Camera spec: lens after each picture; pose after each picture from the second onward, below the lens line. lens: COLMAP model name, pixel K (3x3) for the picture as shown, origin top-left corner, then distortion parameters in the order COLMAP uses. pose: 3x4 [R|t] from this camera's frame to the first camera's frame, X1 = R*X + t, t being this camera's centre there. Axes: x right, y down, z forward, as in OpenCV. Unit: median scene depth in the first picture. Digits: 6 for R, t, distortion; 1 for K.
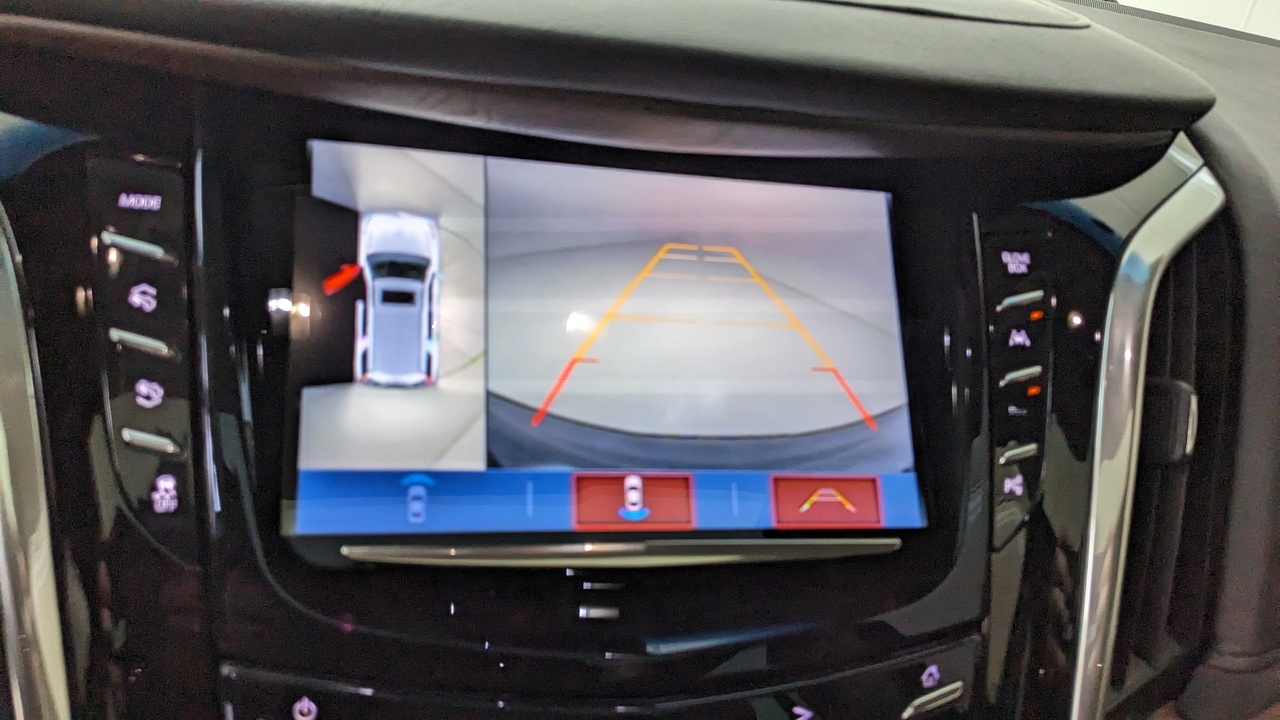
lens RADIAL K [[1023.6, 0, 640.4], [0, 1023.6, 366.3], [0, 0, 1]] dist [-0.003599, -0.008426]
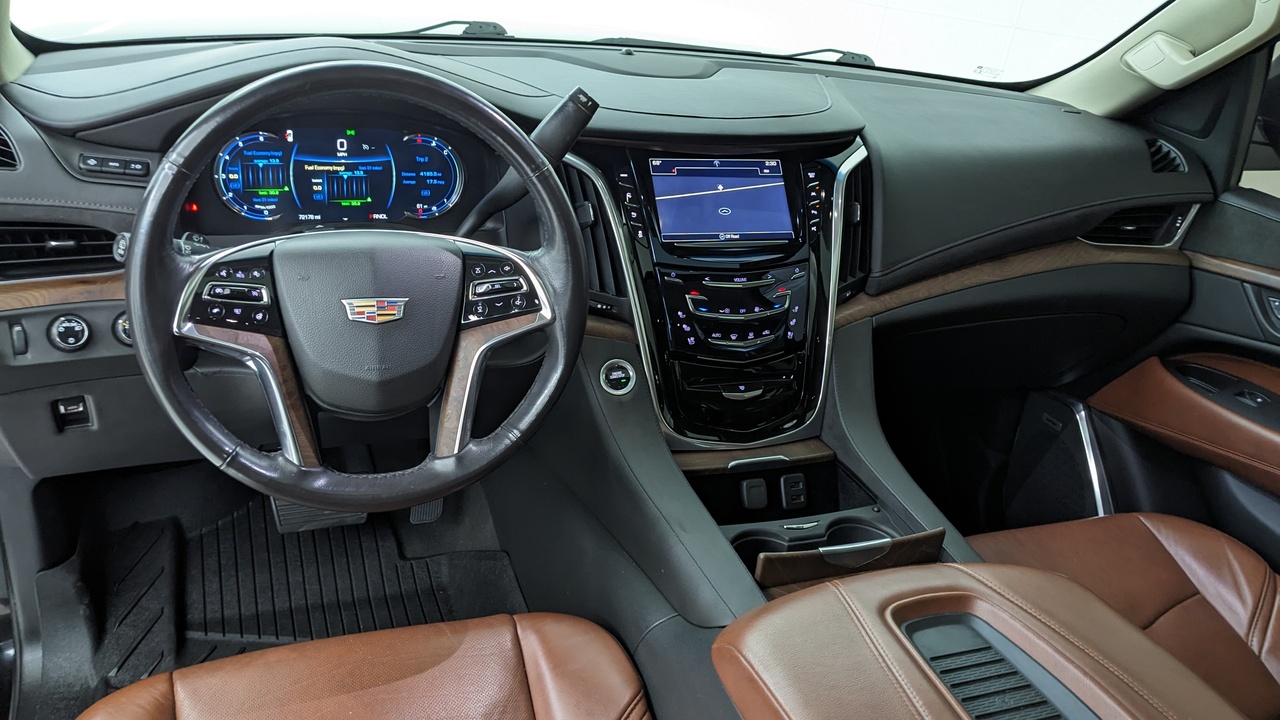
lens RADIAL K [[1023.6, 0, 640.4], [0, 1023.6, 366.3], [0, 0, 1]] dist [-0.003599, -0.008426]
pose [[0.992277, -0.088752, 0.086655, -0.701252], [0.084438, 0.995058, 0.052250, 0.371929], [-0.090864, -0.044529, 0.994867, -2.917270]]
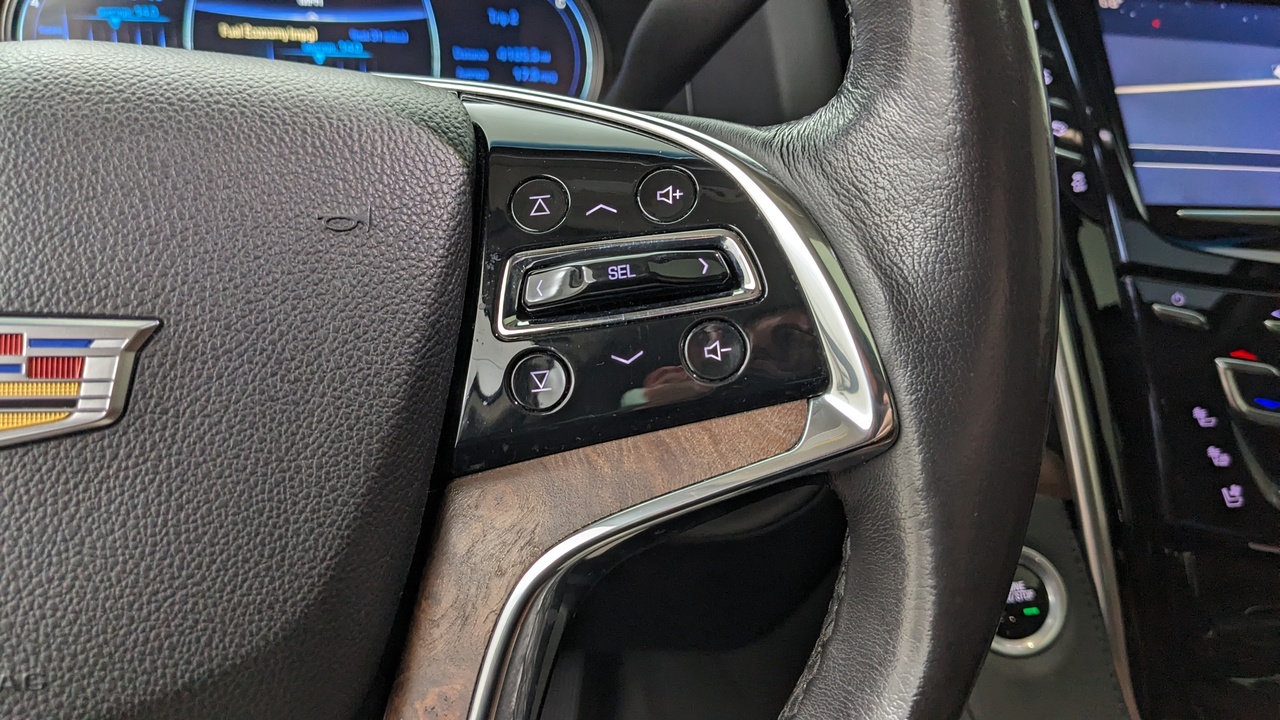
lens RADIAL K [[1023.6, 0, 640.4], [0, 1023.6, 366.3], [0, 0, 1]] dist [-0.003599, -0.008426]
pose [[0.991946, -0.057585, -0.112810, -0.754004], [0.053082, 0.997684, -0.042526, 0.346480], [0.114998, 0.036195, 0.992706, -0.584915]]
